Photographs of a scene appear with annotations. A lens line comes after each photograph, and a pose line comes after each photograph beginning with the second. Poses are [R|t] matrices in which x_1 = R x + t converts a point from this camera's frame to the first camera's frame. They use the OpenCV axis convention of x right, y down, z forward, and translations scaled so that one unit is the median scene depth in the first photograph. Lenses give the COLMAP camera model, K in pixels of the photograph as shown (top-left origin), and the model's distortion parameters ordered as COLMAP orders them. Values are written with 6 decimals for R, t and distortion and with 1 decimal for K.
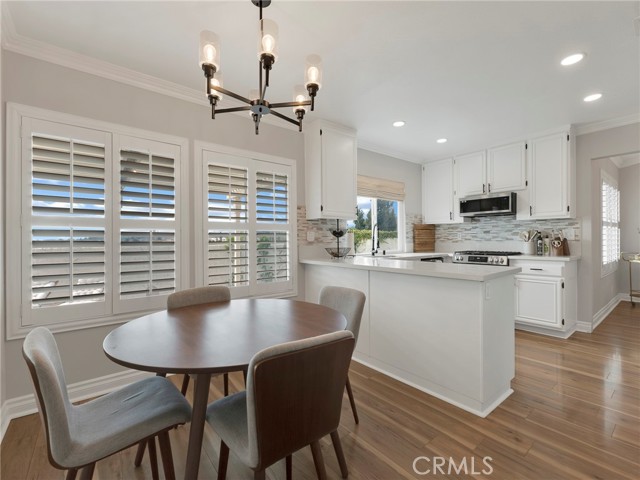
lens RADIAL K [[286.7, 0, 319.1], [0, 286.7, 242.1], [0, 0, 1]] dist [0.003328, -0.000261]
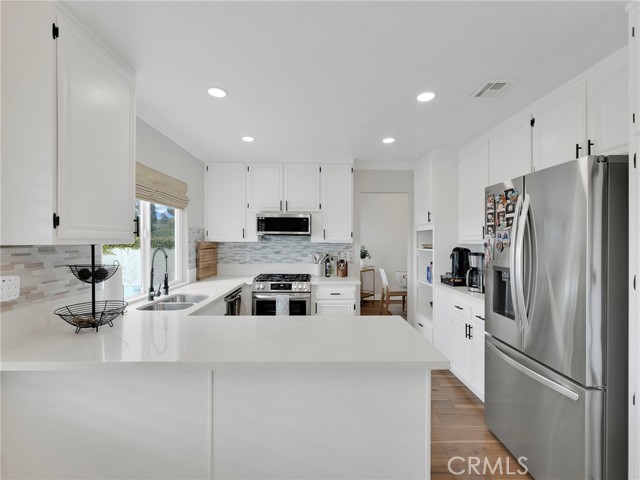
lens RADIAL K [[286.7, 0, 316.5], [0, 286.7, 241.4], [0, 0, 1]] dist [0.003328, -0.000261]
pose [[0.619060, 0.008927, 0.785293, -0.068632], [-0.002694, 0.999954, -0.009243, -0.073863], [-0.785339, 0.003606, 0.619055, 0.396057]]
